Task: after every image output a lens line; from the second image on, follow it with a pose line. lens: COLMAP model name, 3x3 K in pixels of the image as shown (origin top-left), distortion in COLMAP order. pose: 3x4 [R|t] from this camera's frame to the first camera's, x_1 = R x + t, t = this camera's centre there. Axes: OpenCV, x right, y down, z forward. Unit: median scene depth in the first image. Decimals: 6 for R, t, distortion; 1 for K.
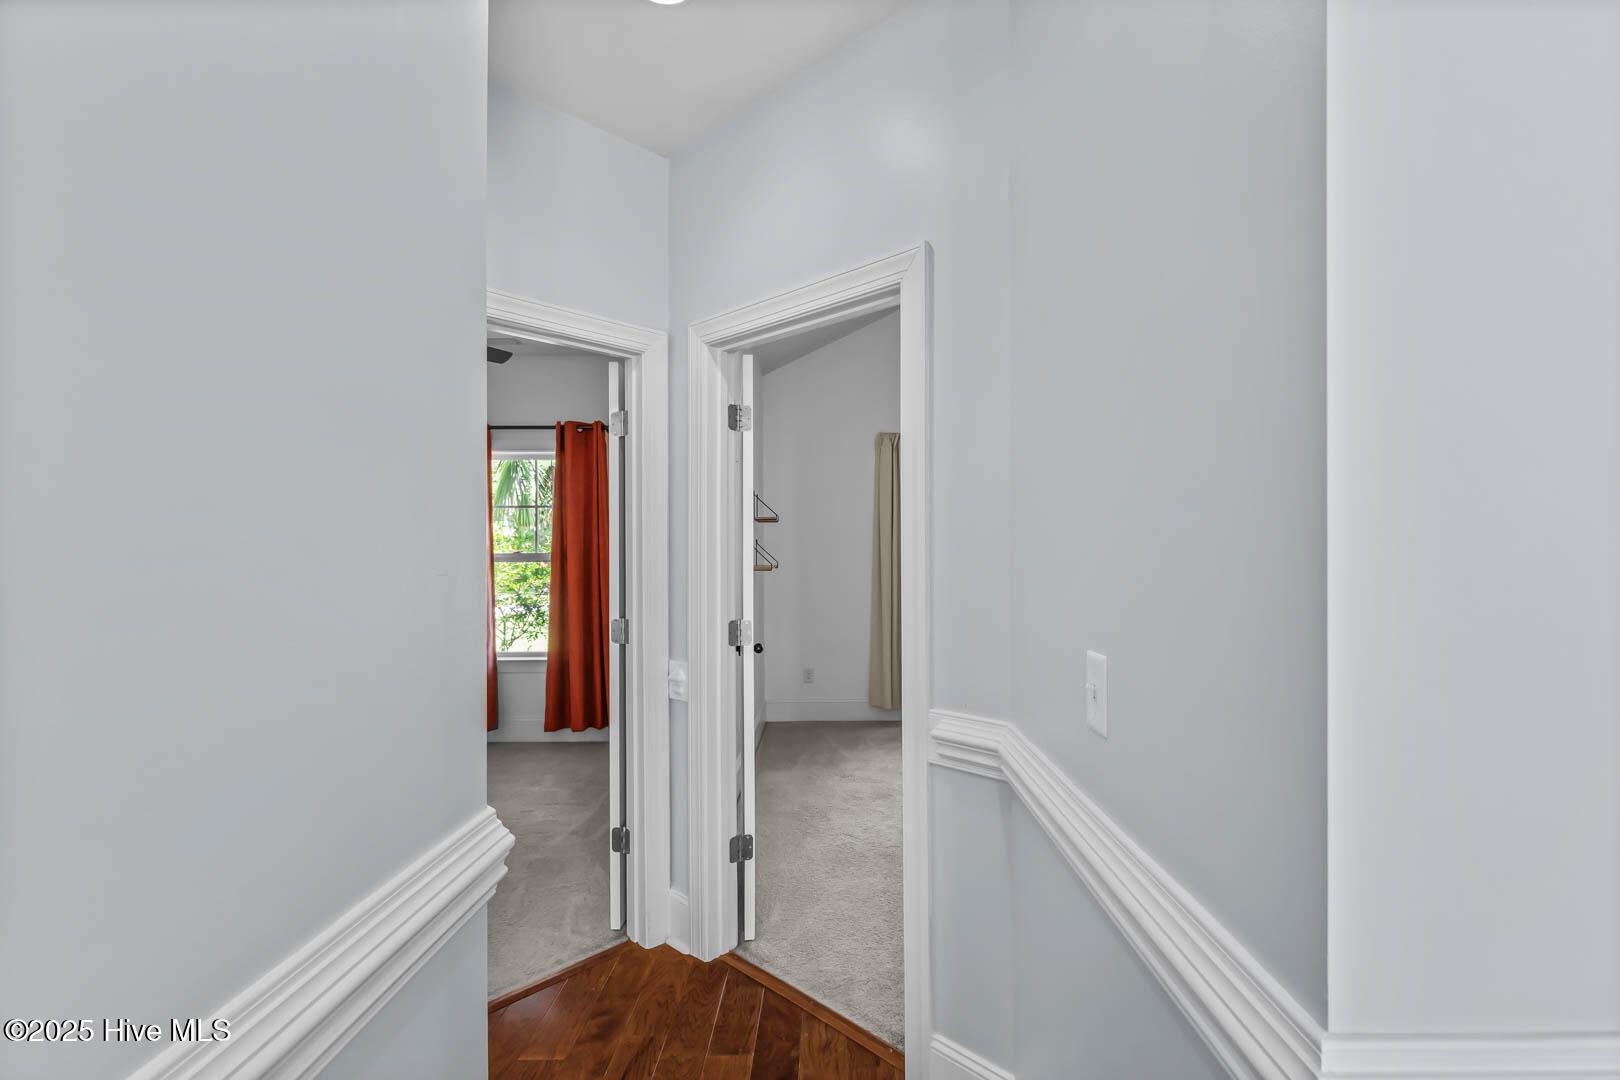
lens RADIAL K [[737.5, 0, 810.0], [0, 737.5, 540.0], [0, 0, 1]] dist [0.001433, -0.000151]
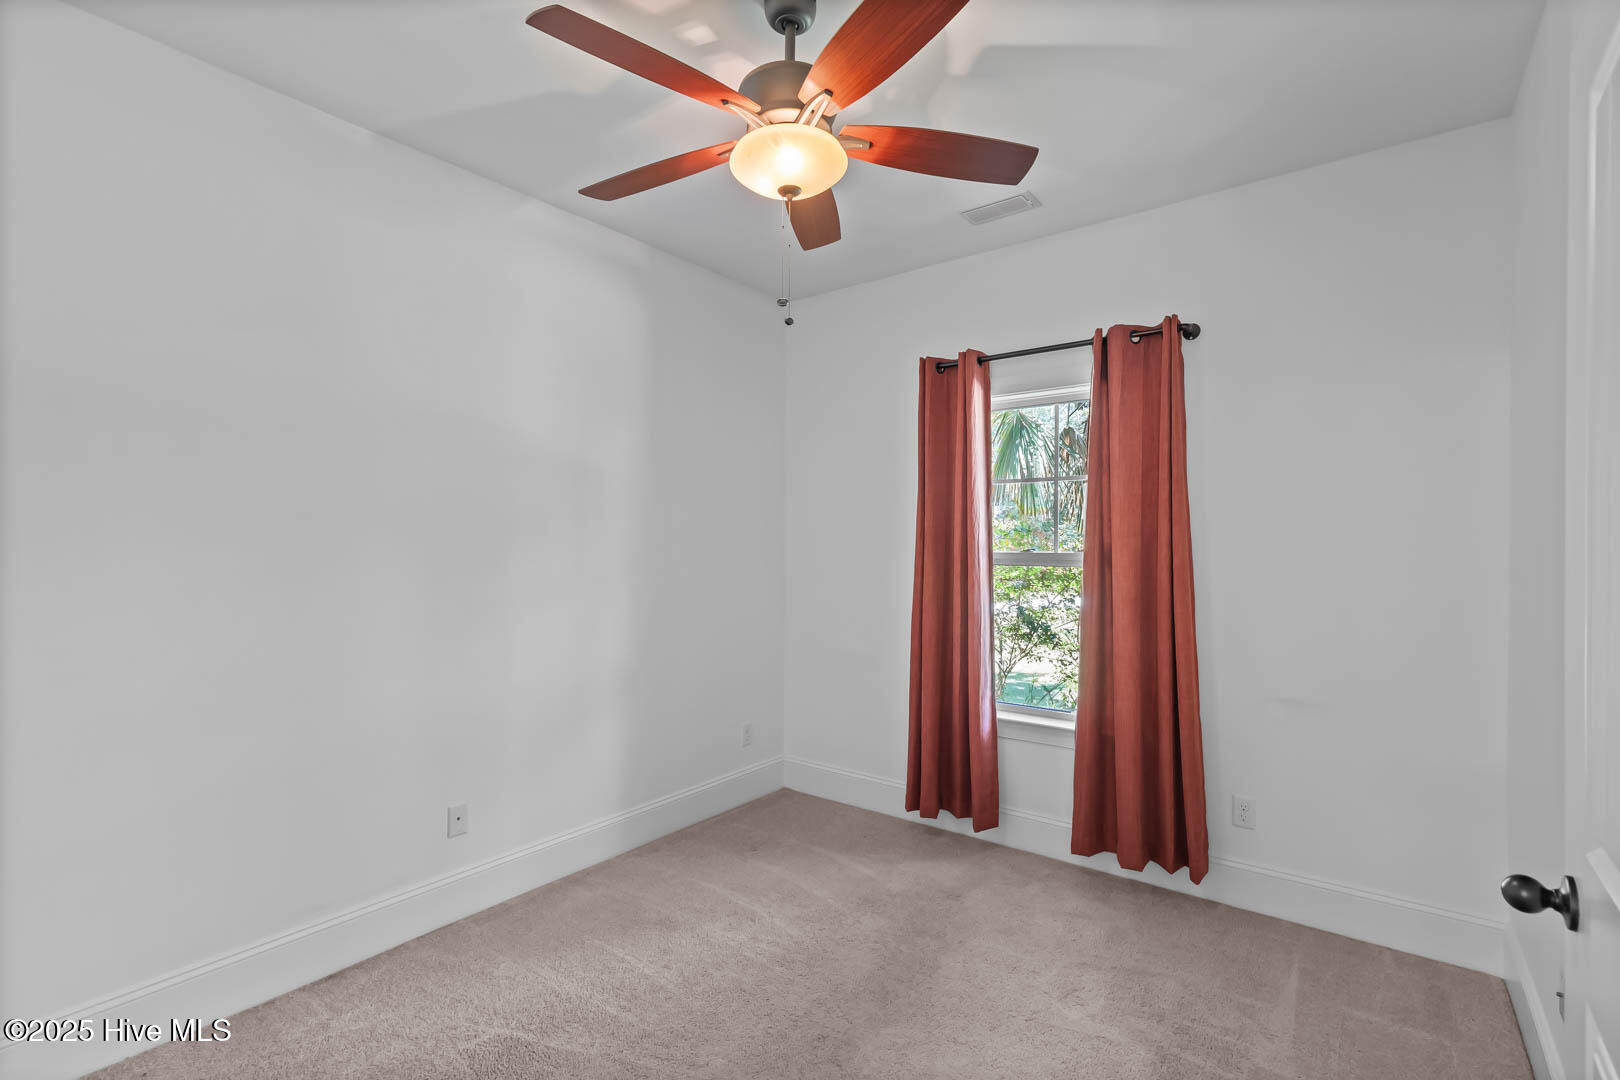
lens RADIAL K [[737.5, 0, 810.0], [0, 737.5, 540.0], [0, 0, 1]] dist [0.001433, -0.000151]
pose [[0.803696, 0.004751, -0.595020, -0.172319], [-0.002048, 0.999984, 0.005219, 0.004033], [0.595036, -0.002976, 0.803694, 0.385596]]
